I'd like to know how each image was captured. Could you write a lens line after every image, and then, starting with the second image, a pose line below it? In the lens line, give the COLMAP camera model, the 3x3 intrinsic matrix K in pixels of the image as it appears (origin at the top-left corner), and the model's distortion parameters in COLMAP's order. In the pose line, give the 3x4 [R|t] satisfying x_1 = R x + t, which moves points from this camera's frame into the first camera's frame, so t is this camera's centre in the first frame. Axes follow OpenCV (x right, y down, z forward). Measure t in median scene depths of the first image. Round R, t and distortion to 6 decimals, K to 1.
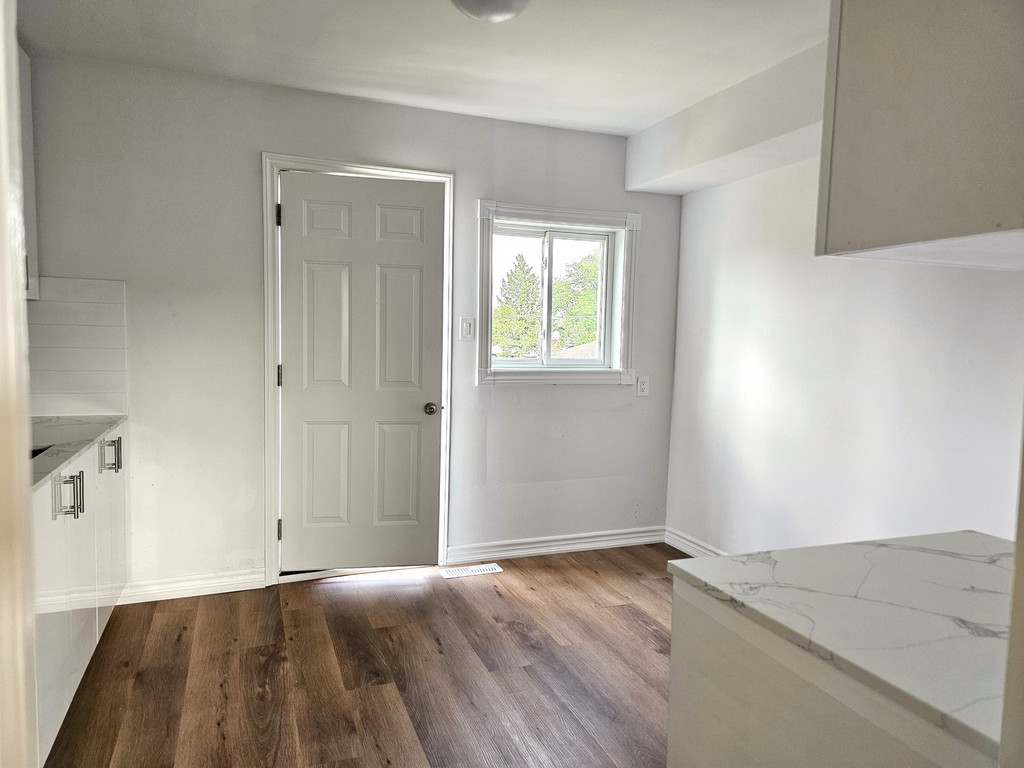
lens RADIAL K [[693.8, 0, 513.4], [0, 693.8, 379.3], [0, 0, 1]] dist [0.066890, -0.048666]
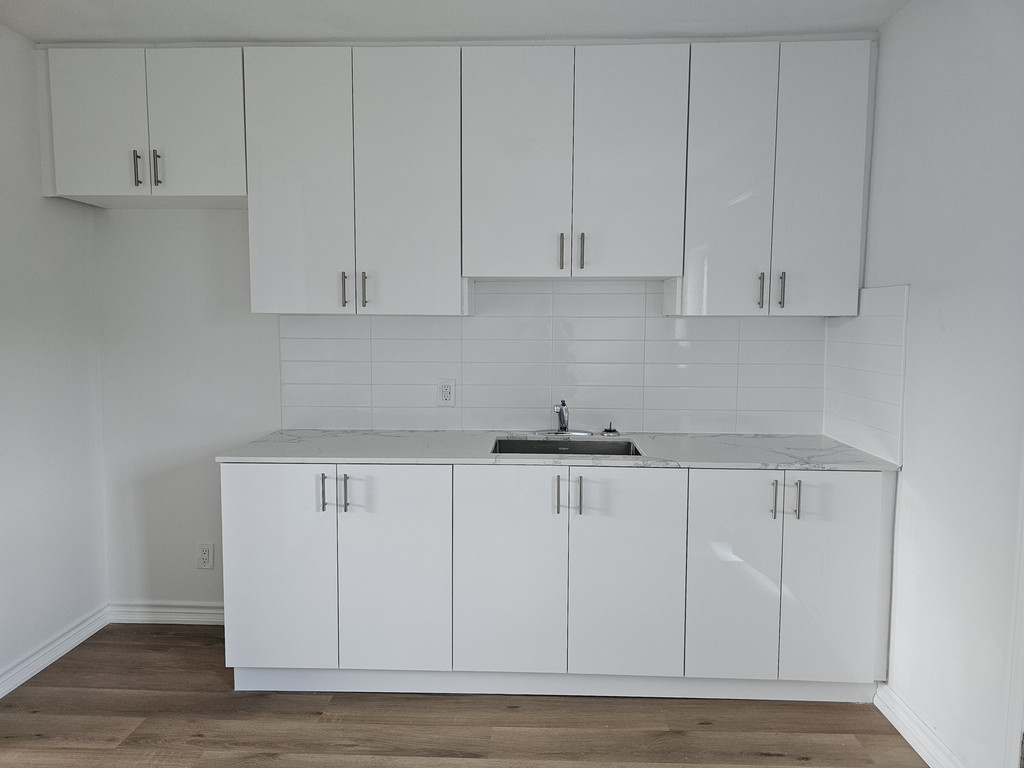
lens RADIAL K [[693.8, 0, 513.4], [0, 693.8, 379.3], [0, 0, 1]] dist [0.066890, -0.048666]
pose [[-0.392167, 0.051016, -0.918478, 0.298286], [-0.075090, 0.993354, 0.087237, -0.076191], [0.916824, 0.103180, -0.385730, 0.943732]]
